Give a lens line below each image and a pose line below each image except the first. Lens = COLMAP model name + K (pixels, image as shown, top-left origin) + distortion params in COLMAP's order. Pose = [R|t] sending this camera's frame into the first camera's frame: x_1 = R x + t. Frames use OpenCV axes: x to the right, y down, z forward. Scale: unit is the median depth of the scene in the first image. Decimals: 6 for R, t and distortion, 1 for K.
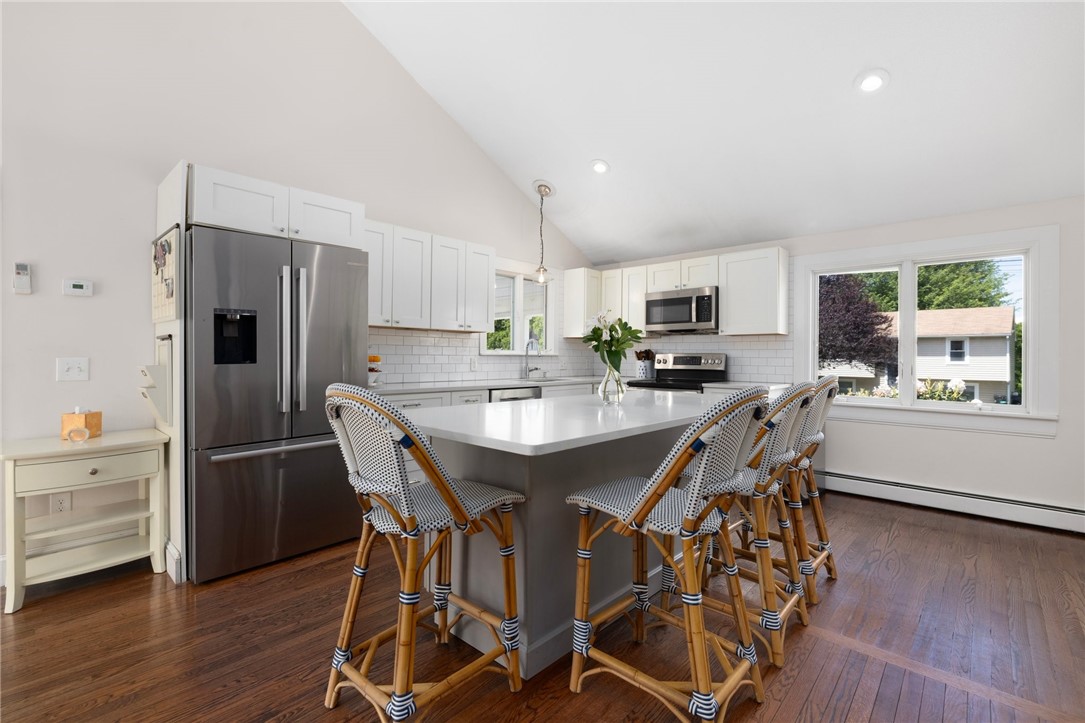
lens RADIAL K [[477.0, 0, 542.7], [0, 477.0, 357.3], [0, 0, 1]] dist [-0.002241, -0.000345]
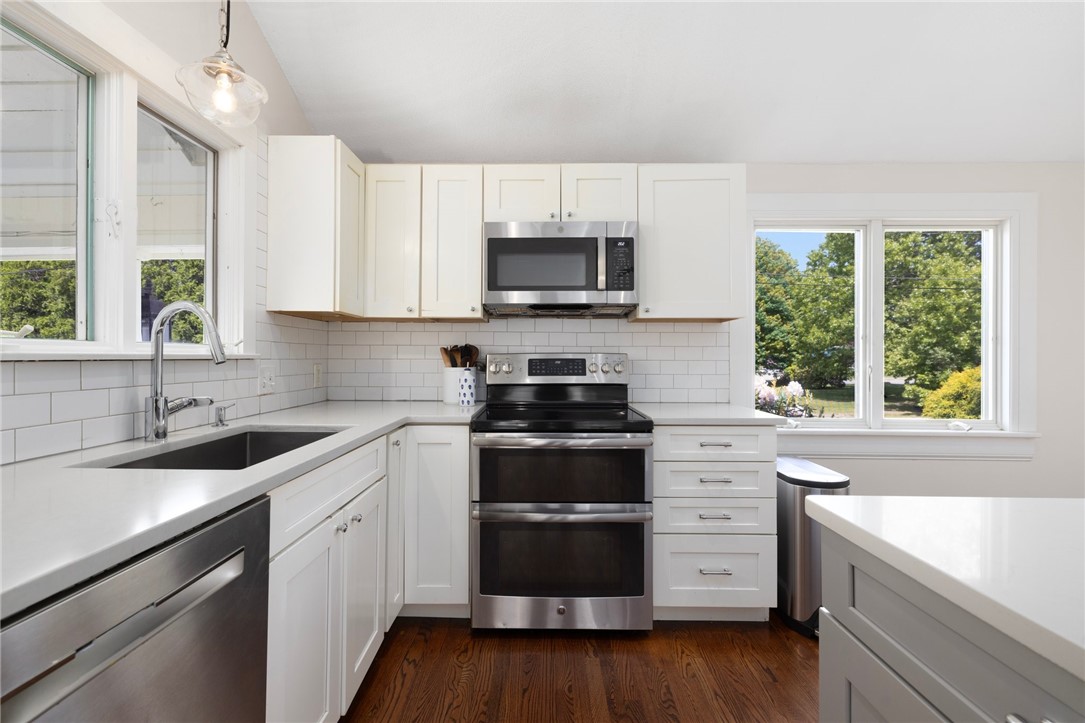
lens RADIAL K [[464.0, 0, 528.9], [0, 464.0, 354.5], [0, 0, 1]] dist [0.002875, 0.000705]
pose [[0.750196, -0.001129, 0.661214, -0.051559], [0.001896, 0.999998, -0.000444, -0.006276], [-0.661213, 0.001587, 0.750197, 0.655344]]
